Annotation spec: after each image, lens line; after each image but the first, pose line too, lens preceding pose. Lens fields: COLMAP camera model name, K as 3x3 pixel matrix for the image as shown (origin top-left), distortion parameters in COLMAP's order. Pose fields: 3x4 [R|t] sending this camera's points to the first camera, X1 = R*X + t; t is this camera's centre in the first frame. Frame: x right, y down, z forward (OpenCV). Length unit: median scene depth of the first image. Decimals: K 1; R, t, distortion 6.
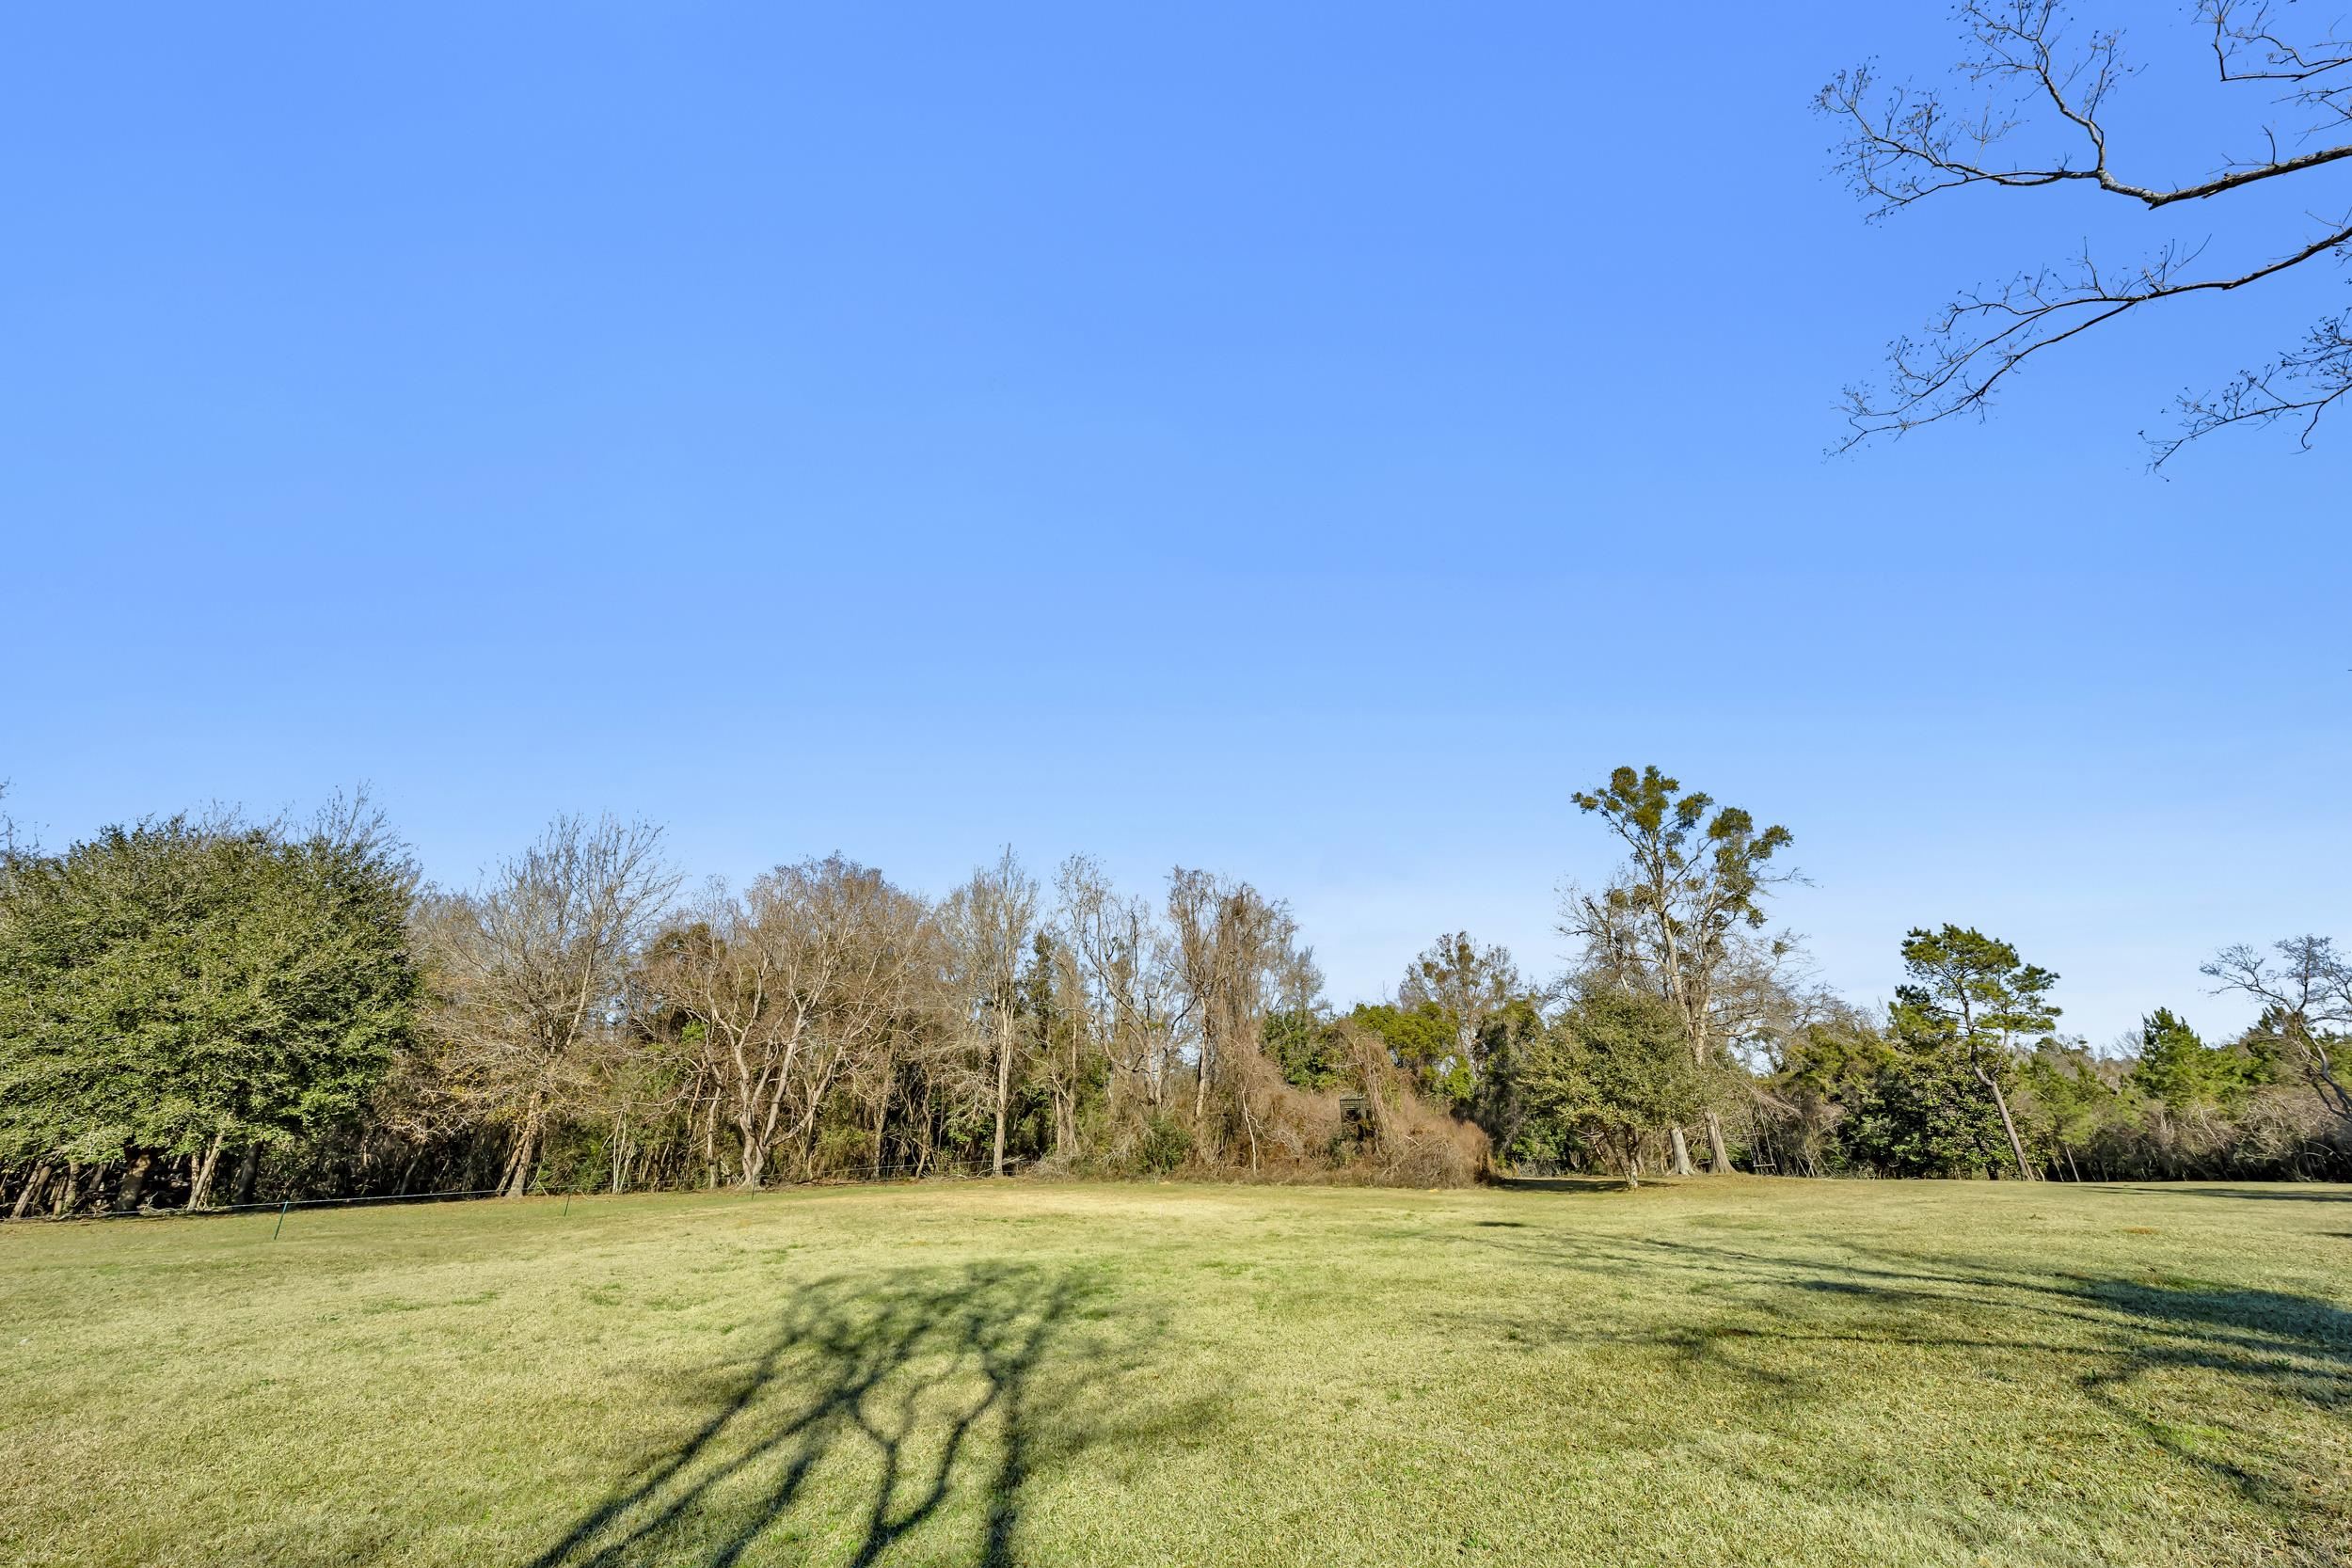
lens RADIAL K [[795.1, 0, 1184.0], [0, 795.1, 783.9], [0, 0, 1]] dist [-0.003967, 0.000528]
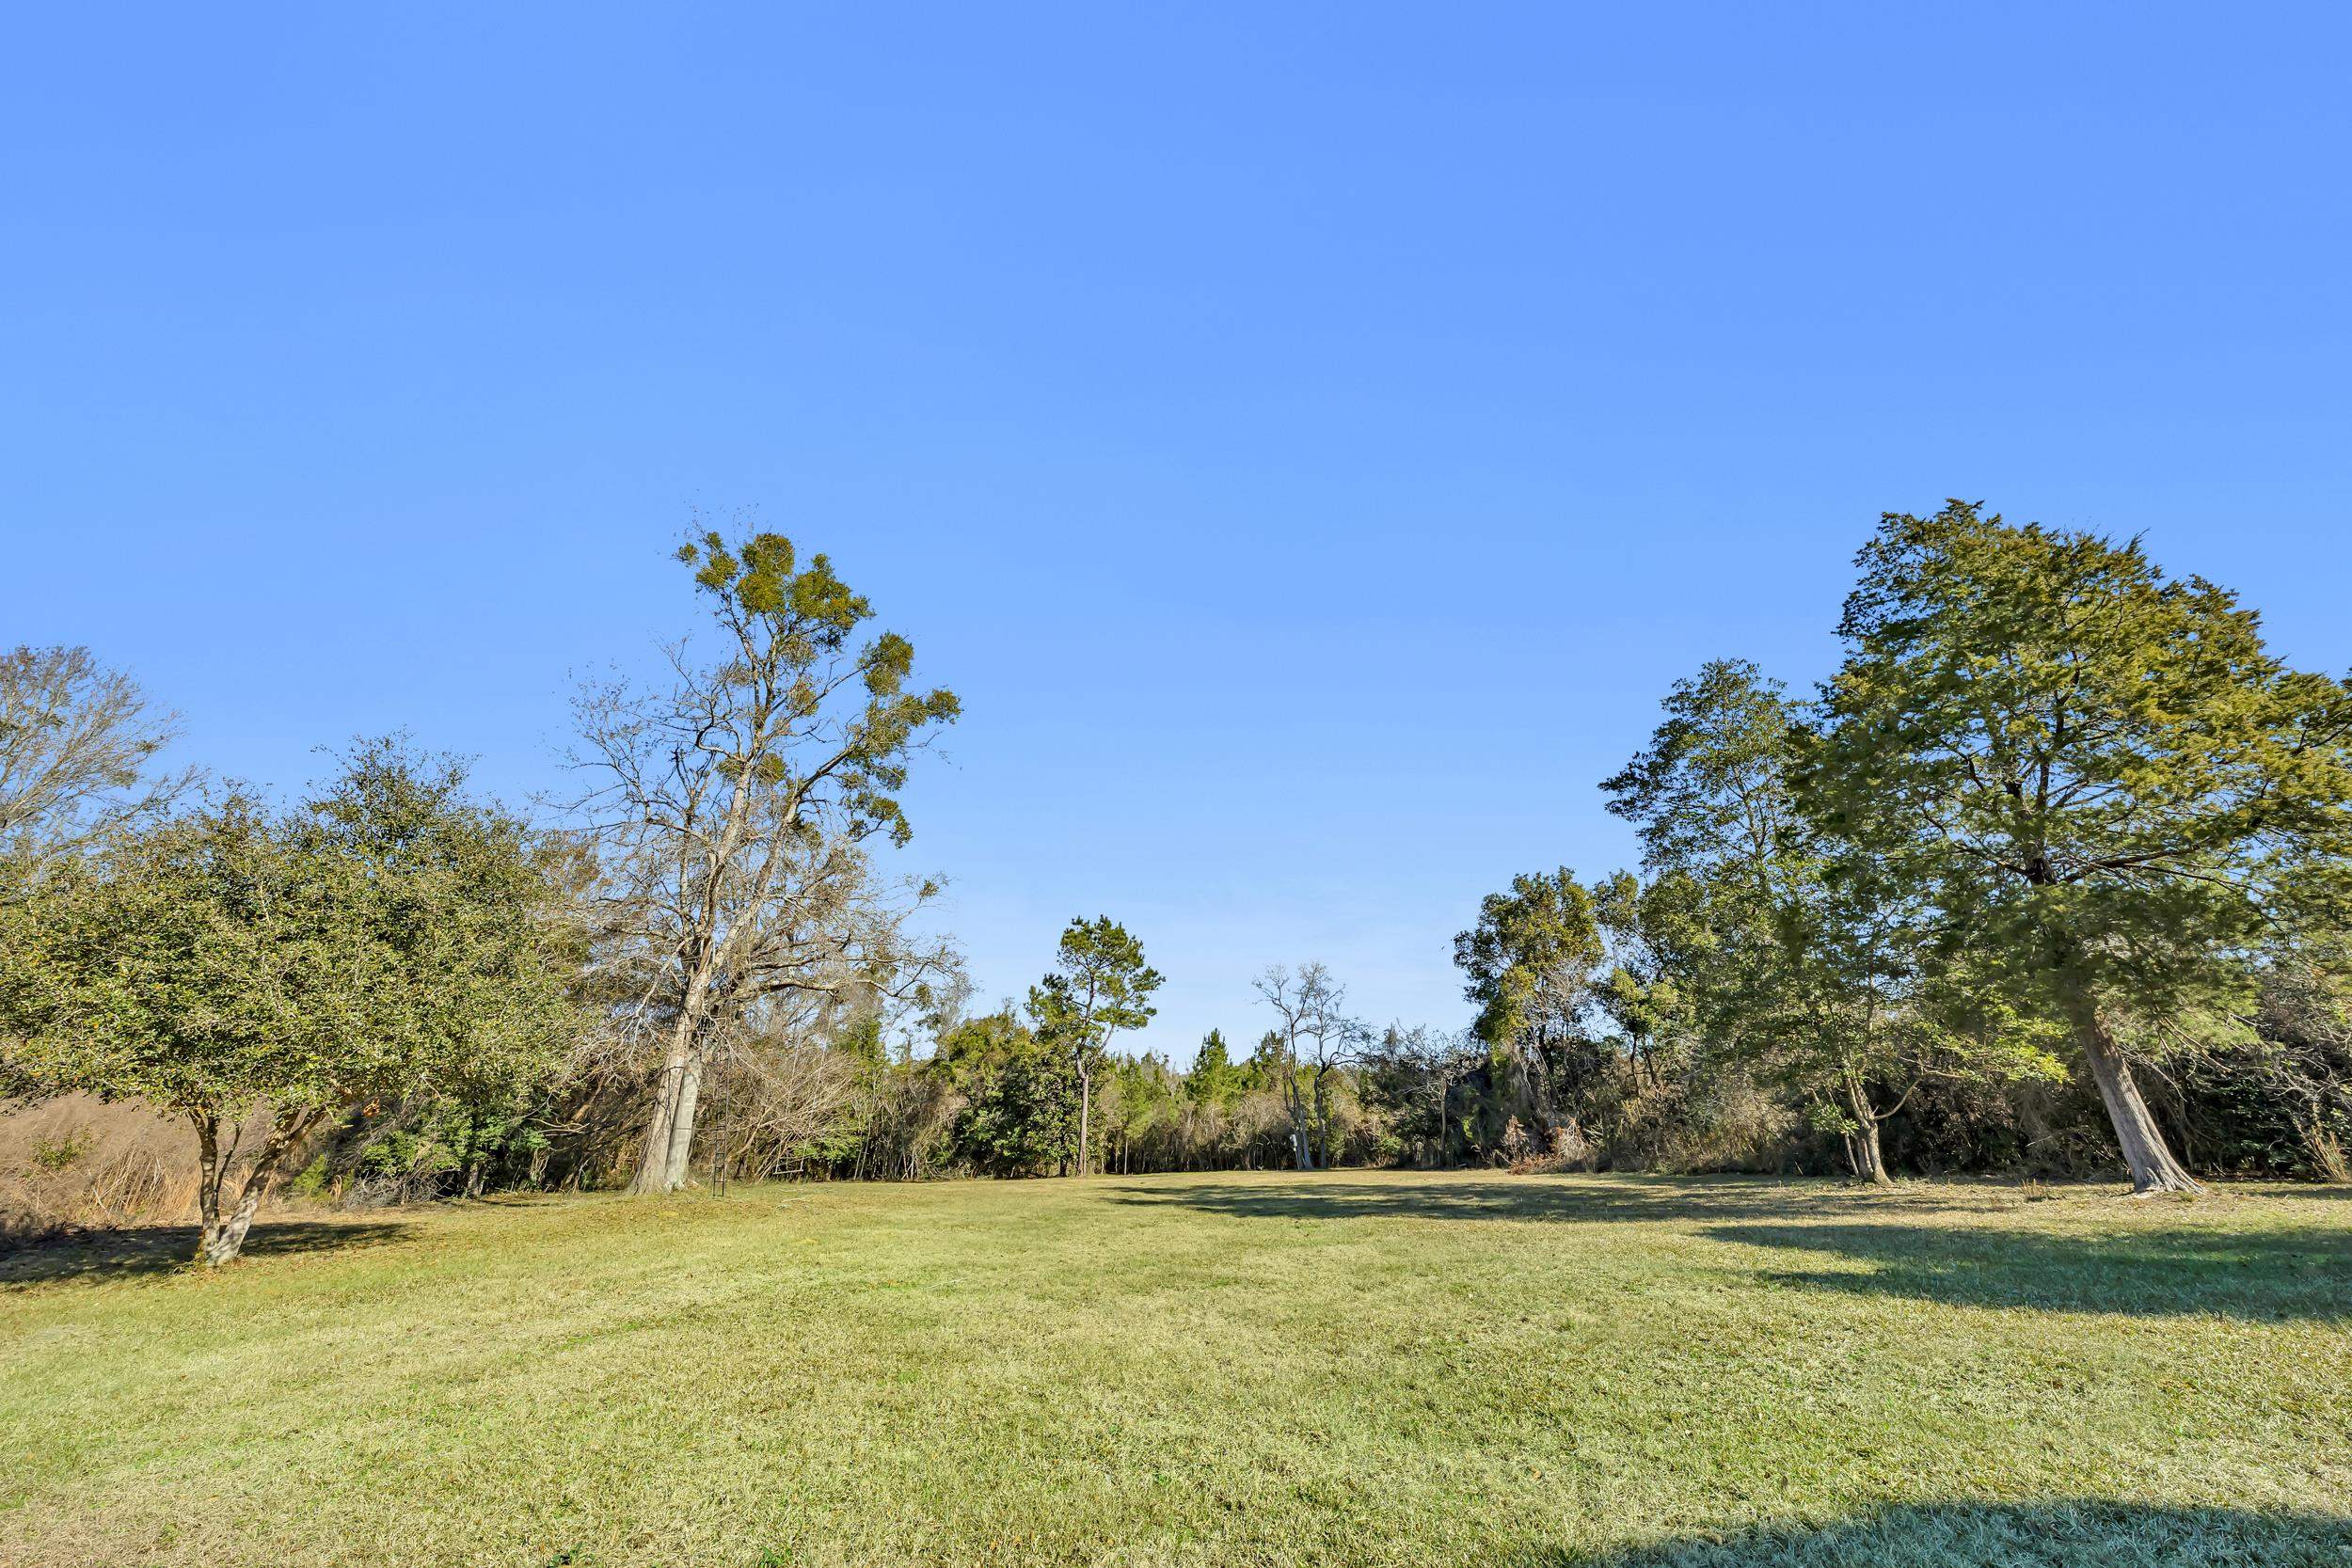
lens RADIAL K [[795.1, 0, 1184.0], [0, 795.1, 783.9], [0, 0, 1]] dist [-0.003967, 0.000528]
pose [[0.665956, 0.294921, 0.685218, 0.270241], [-0.298793, 0.947089, -0.117239, 0.095804], [-0.683539, -0.126662, 0.718840, 0.214776]]
